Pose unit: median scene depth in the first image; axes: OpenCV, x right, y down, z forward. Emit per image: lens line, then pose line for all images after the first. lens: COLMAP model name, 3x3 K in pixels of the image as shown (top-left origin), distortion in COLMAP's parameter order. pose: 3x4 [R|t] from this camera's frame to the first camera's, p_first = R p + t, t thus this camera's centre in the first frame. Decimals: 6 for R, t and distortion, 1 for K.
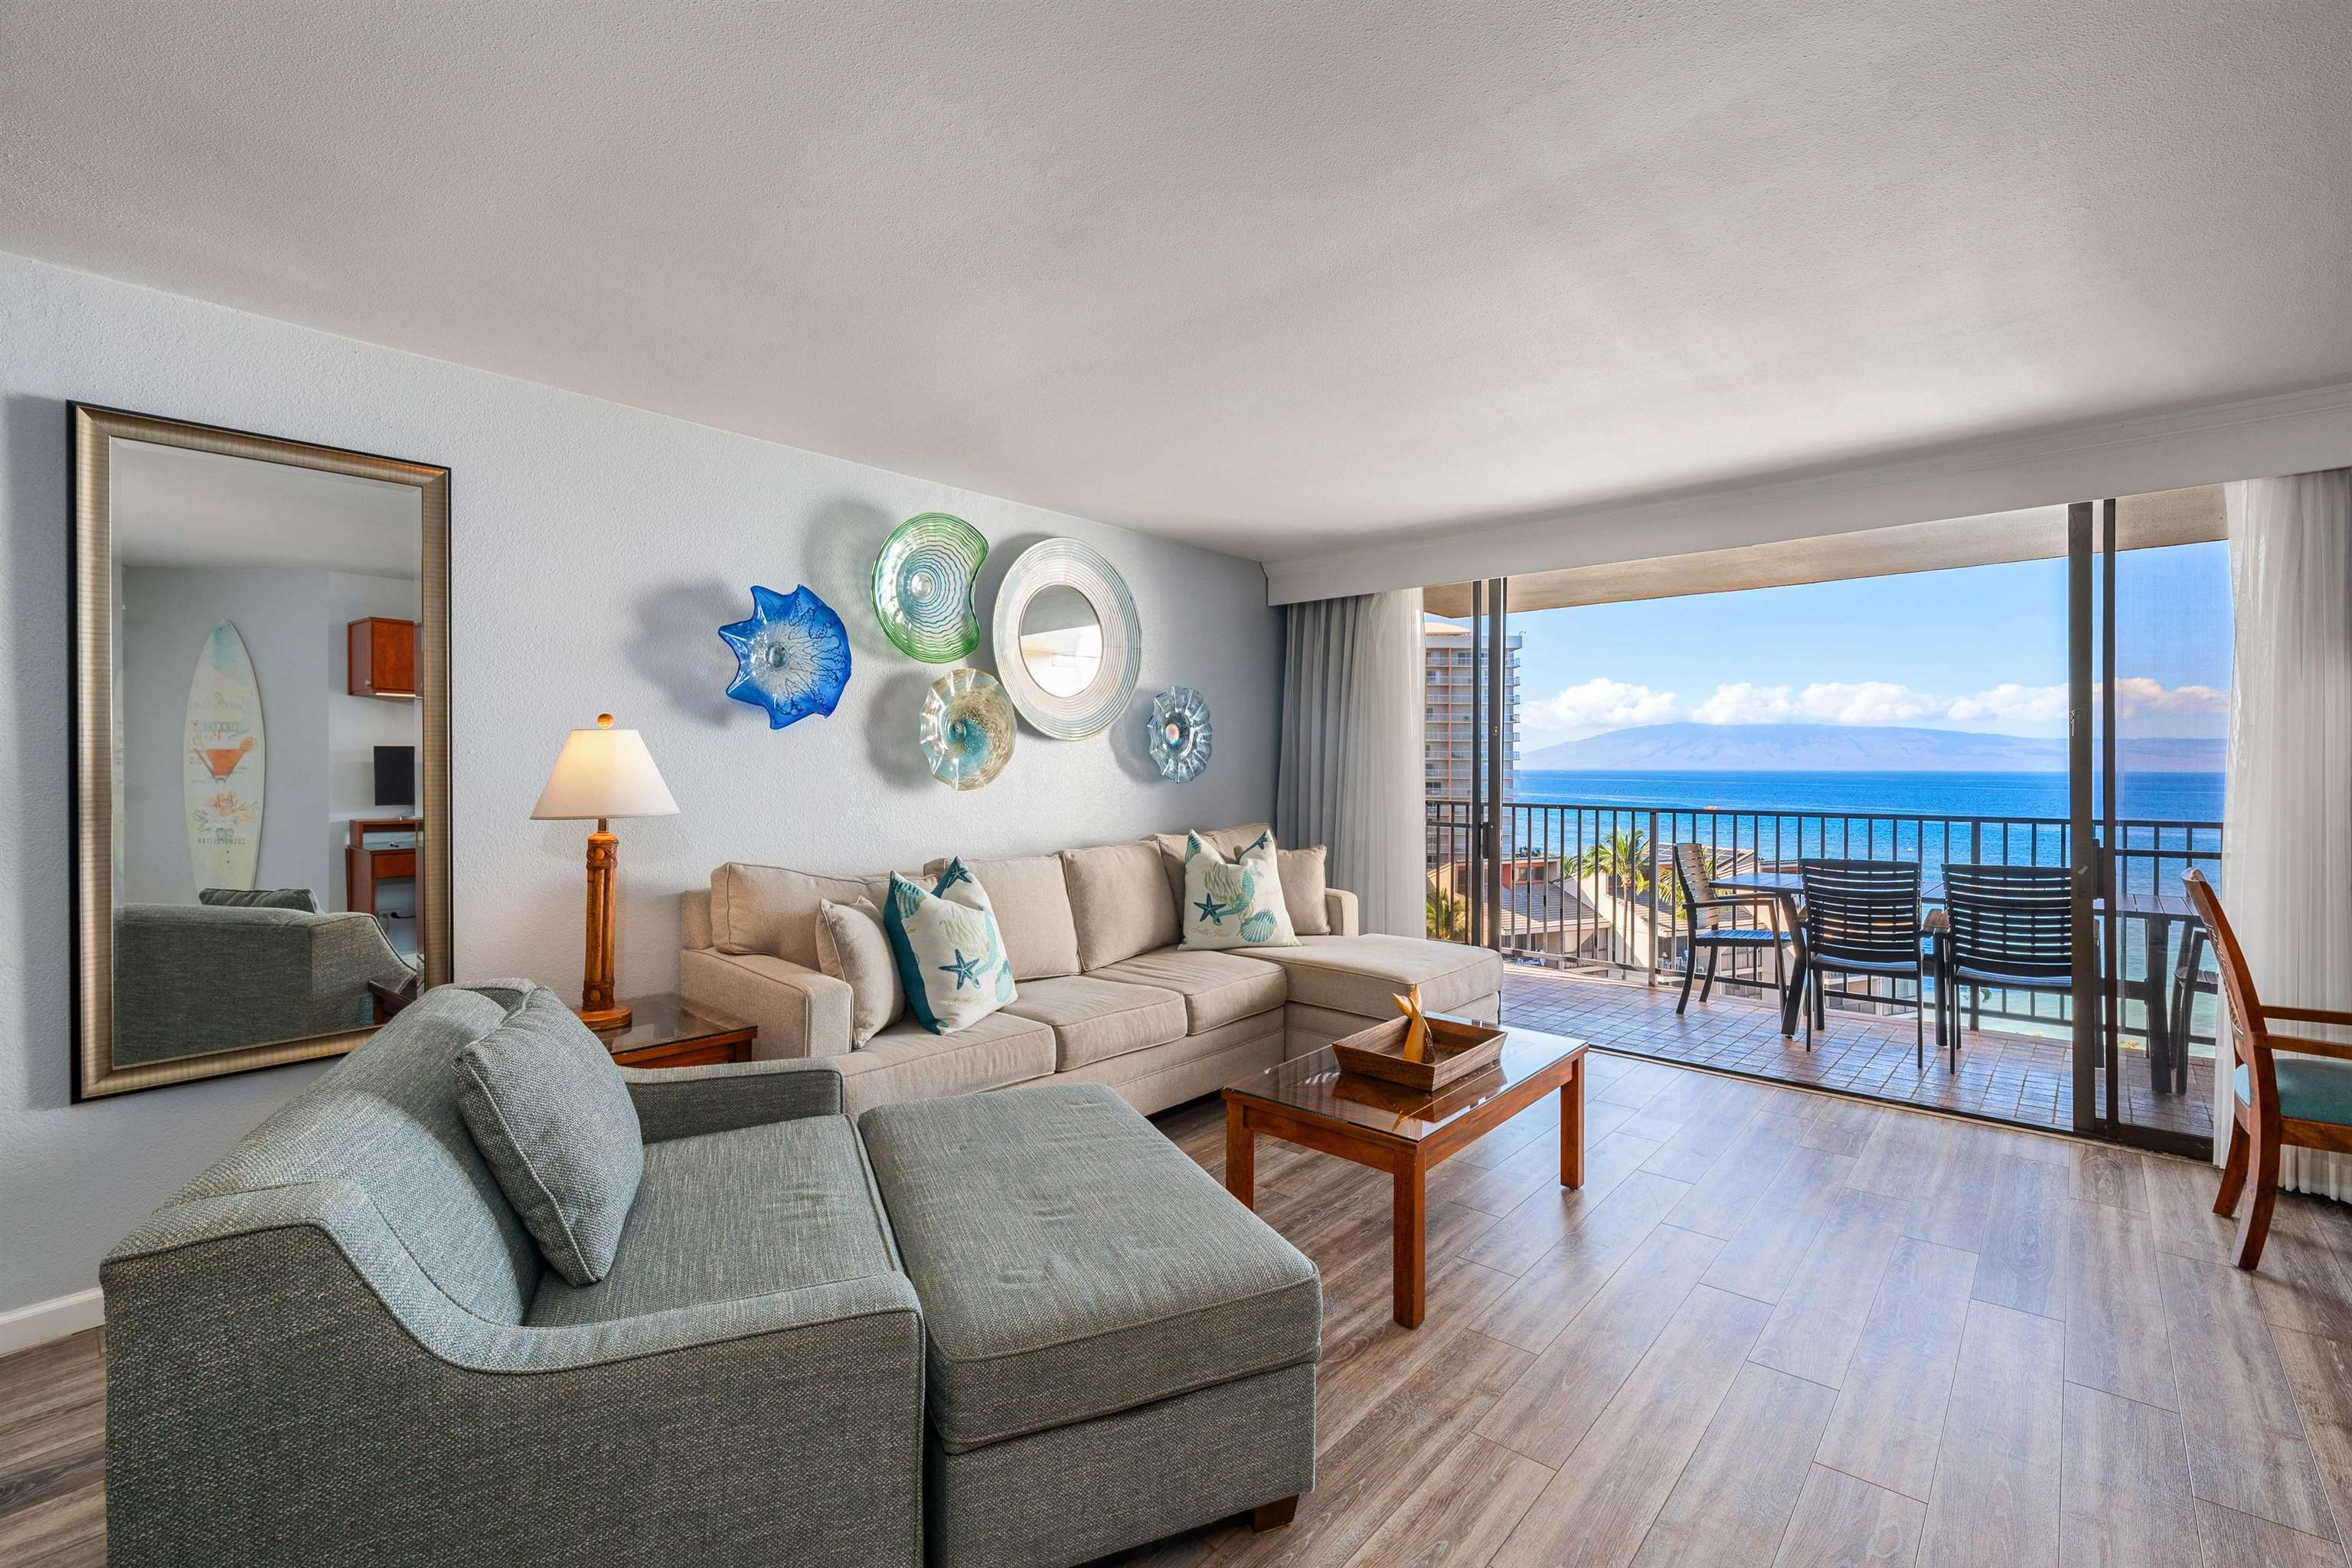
lens RADIAL K [[1008.6, 0, 1175.8], [0, 1008.6, 770.1], [0, 0, 1]] dist [0.000620, 0.000035]
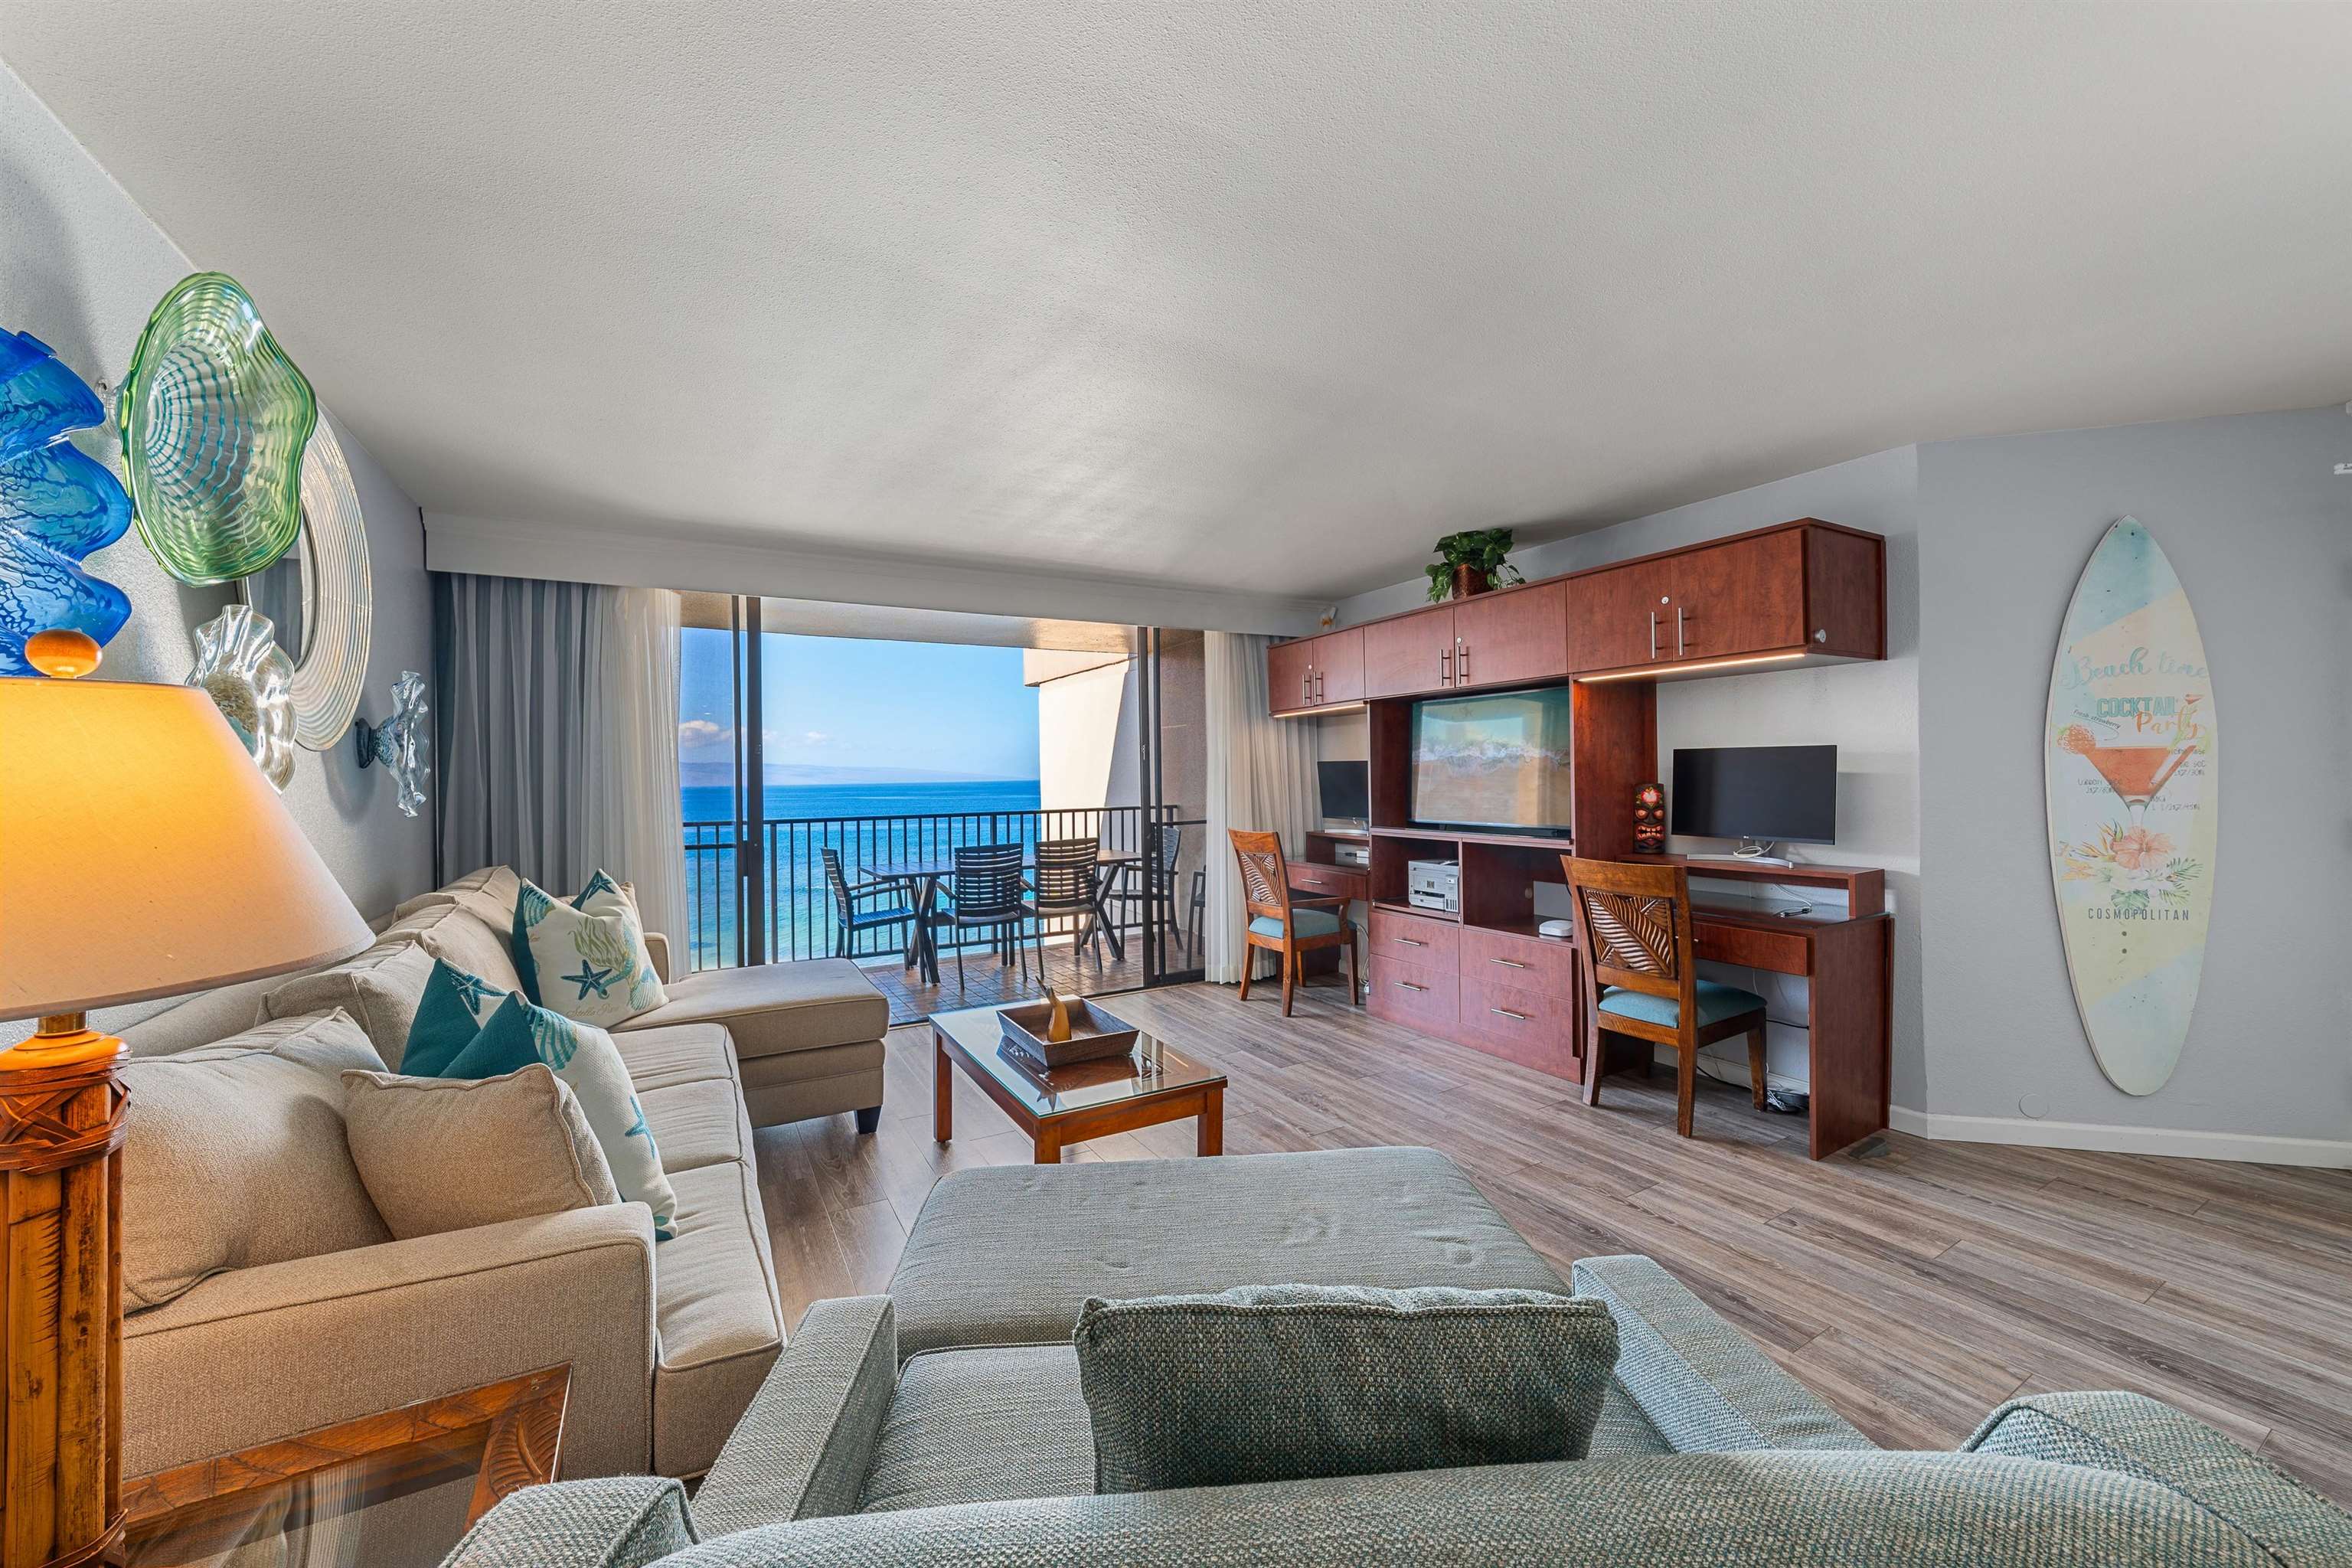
lens RADIAL K [[887.5, 0, 1157.5], [0, 887.5, 779.8], [0, 0, 1]] dist [-0.002689, -0.000116]
pose [[0.323526, -0.010954, 0.946156, -0.461275], [0.021437, 0.999761, 0.004244, -0.004084], [-0.945977, 0.018910, 0.323683, 0.400890]]
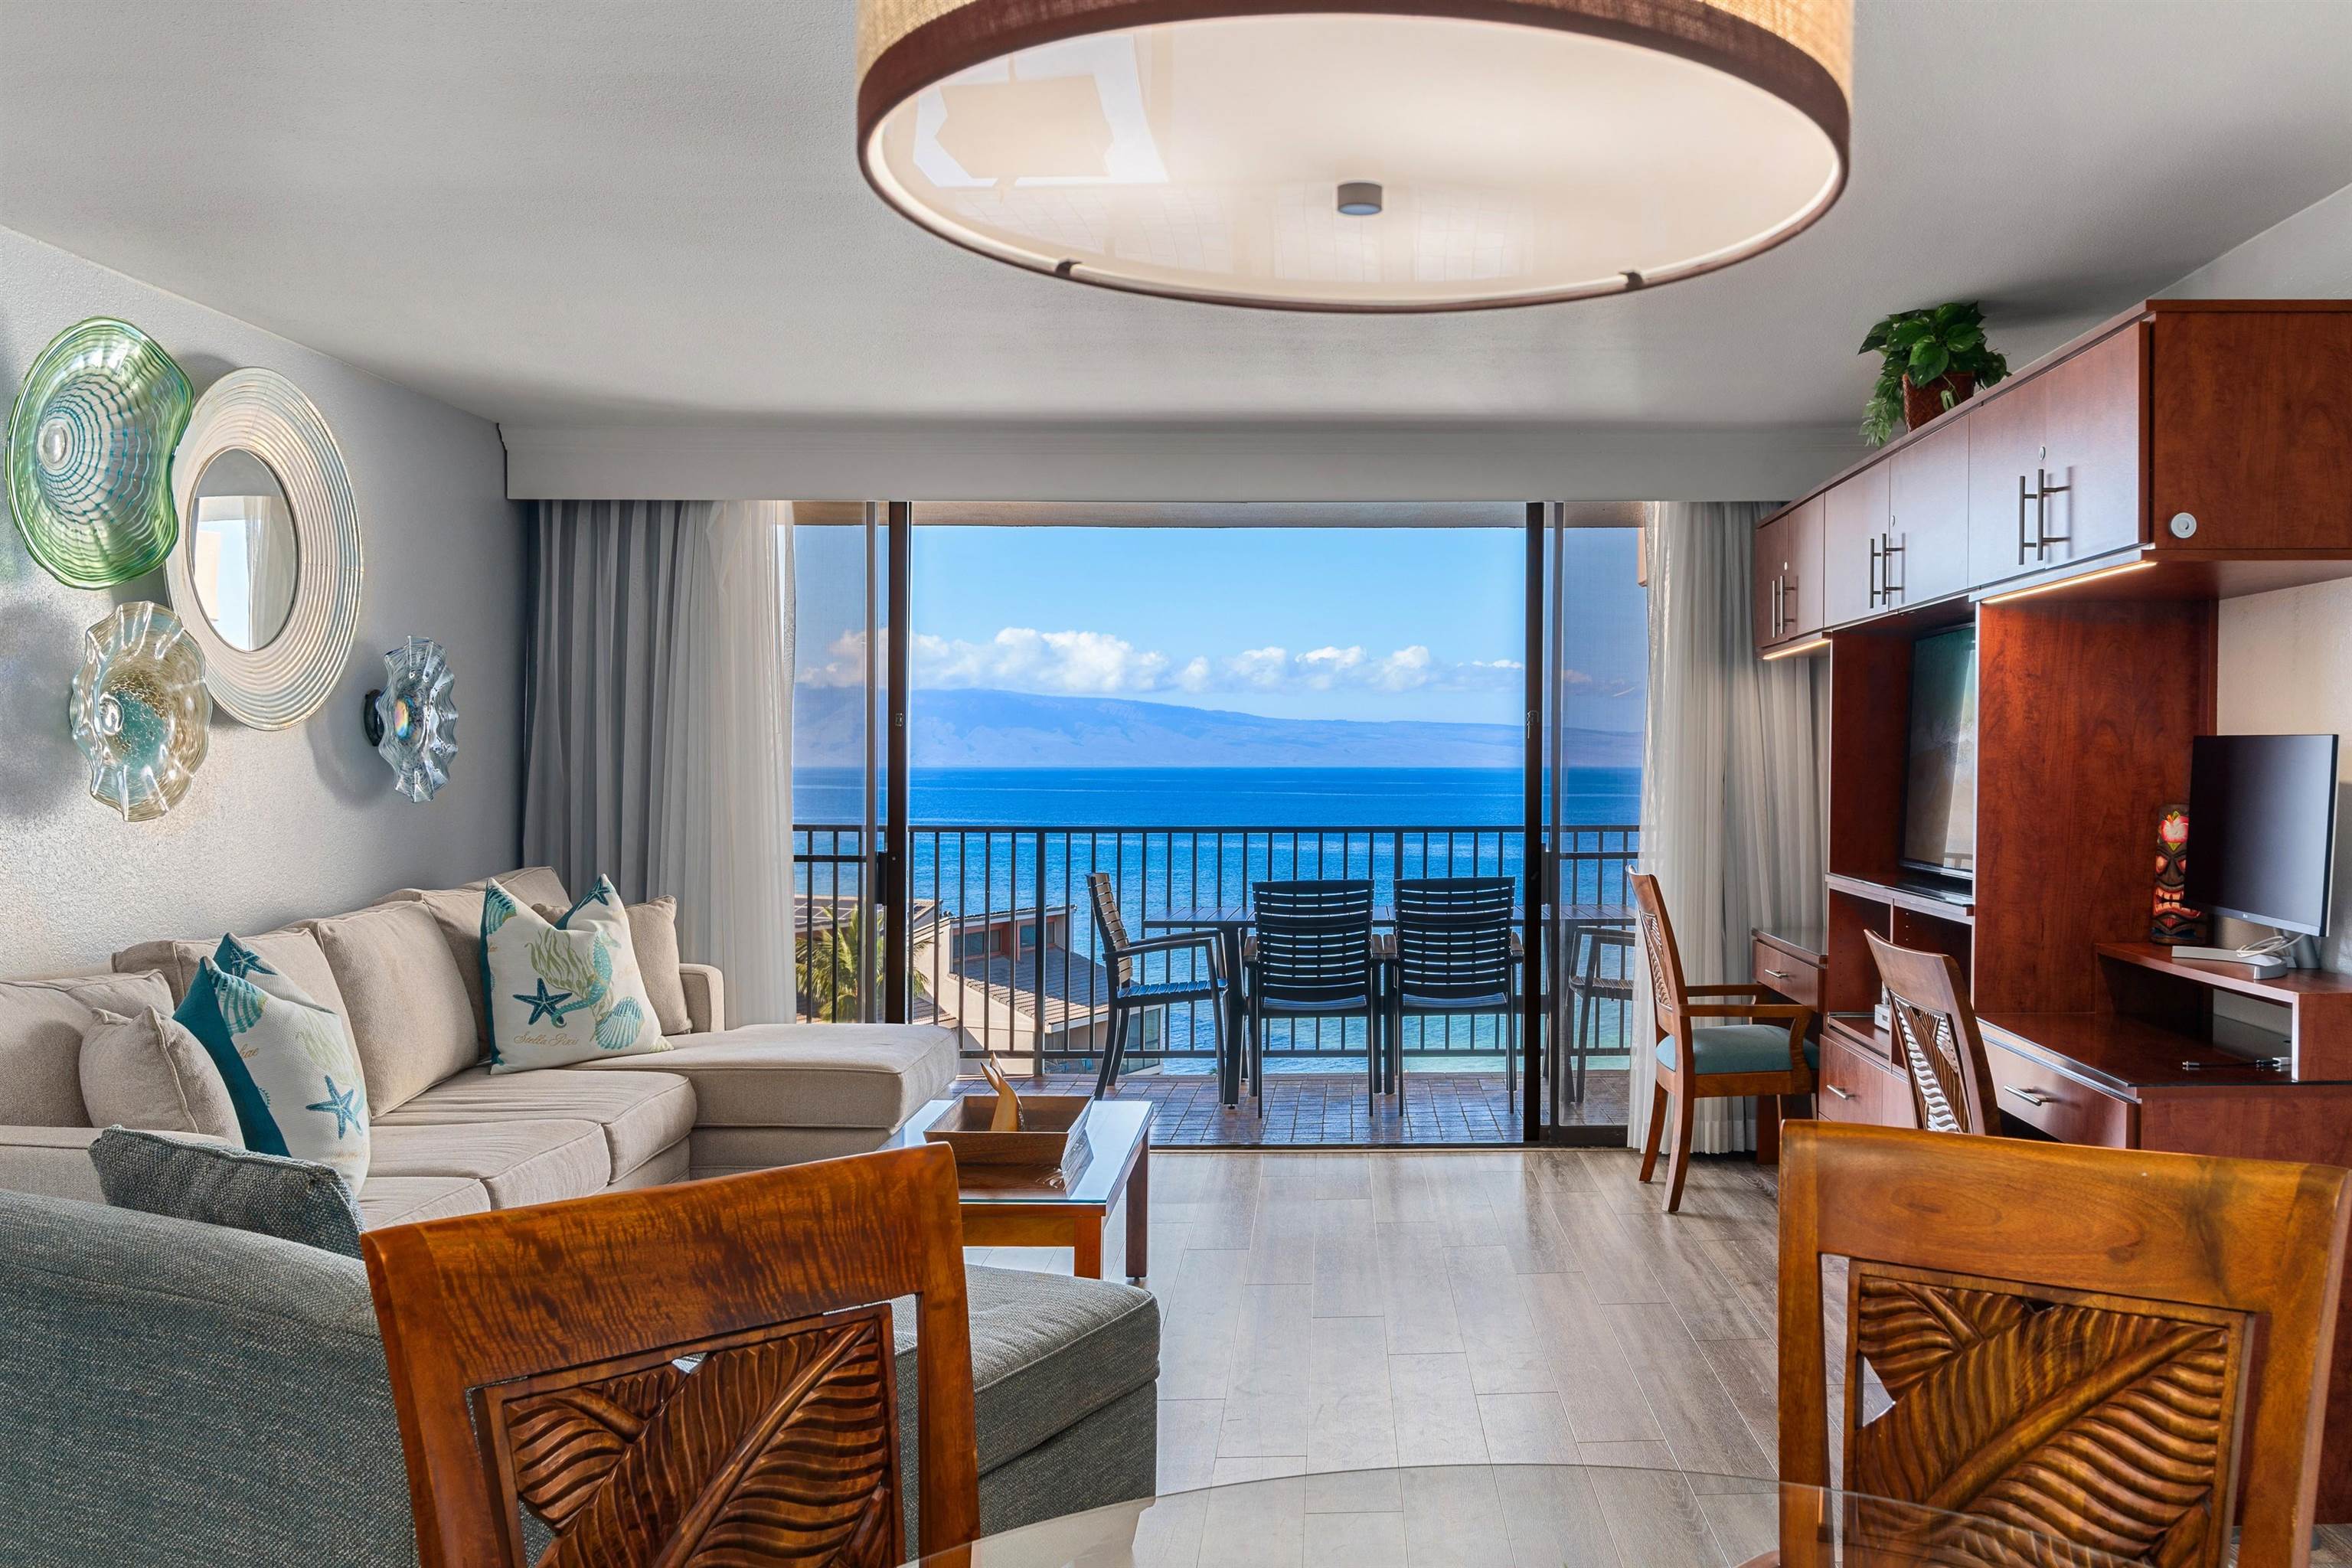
lens RADIAL K [[1913.8, 0, 1329.2], [0, 1913.8, 787.9], [0, 0, 1]] dist [-0.008820, -0.001830]
pose [[0.739284, -0.011213, 0.673300, -0.413497], [0.004919, 0.999925, 0.011251, -0.006537], [-0.673375, -0.005005, 0.739284, -0.203538]]
